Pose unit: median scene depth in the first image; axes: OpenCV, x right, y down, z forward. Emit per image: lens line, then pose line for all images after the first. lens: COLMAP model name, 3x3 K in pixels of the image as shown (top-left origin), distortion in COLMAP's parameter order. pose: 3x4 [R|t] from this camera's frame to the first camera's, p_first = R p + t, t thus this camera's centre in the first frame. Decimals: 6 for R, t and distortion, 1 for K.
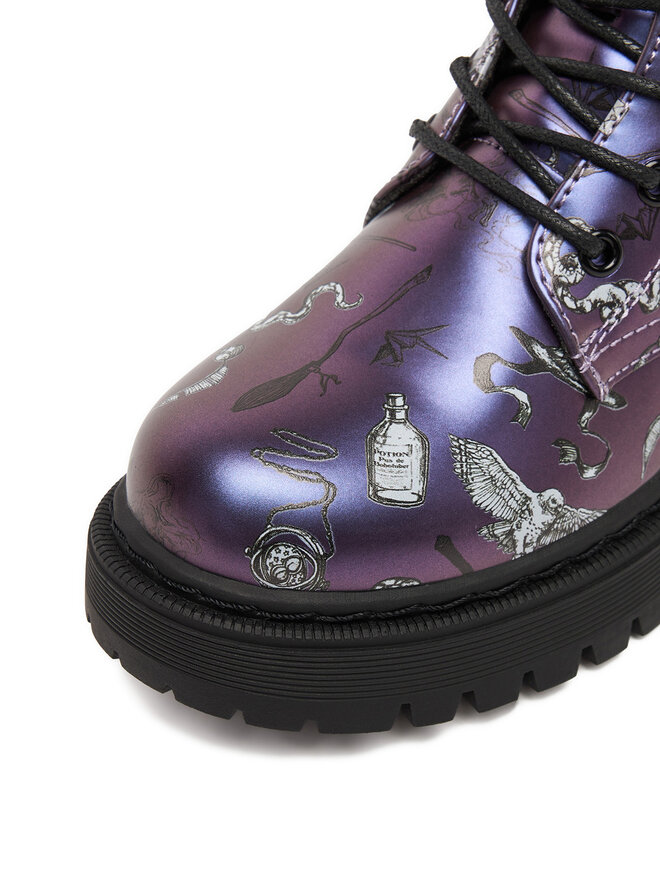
lens RADIAL K [[1559.5, 0, 330.0], [0, 1559.5, 440.0], [0, 0, 1]] dist [-0.009479, -0.027432]
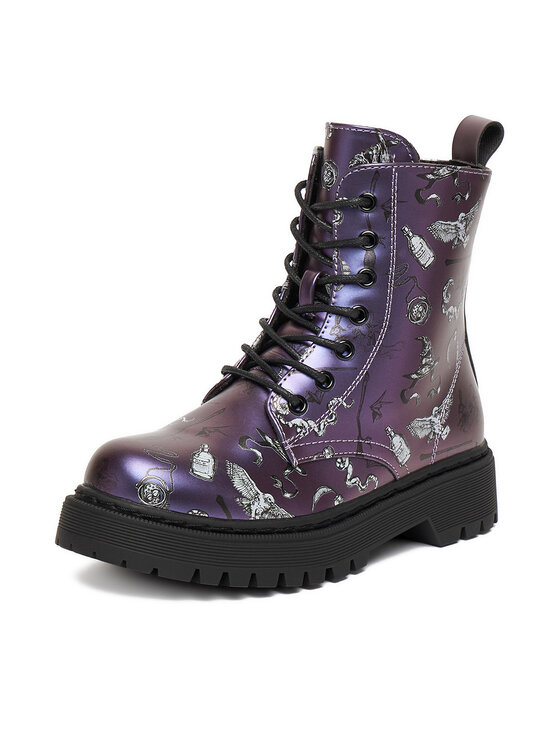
lens RADIAL K [[1322.0, 0, 280.0], [0, 1322.0, 373.0], [0, 0, 1]] dist [-0.009479, -0.027432]
pose [[0.993194, 0.096881, 0.064645, 0.015213], [-0.063454, 0.915537, -0.397197, 0.637910], [-0.097666, 0.390392, 0.915454, -0.846990]]
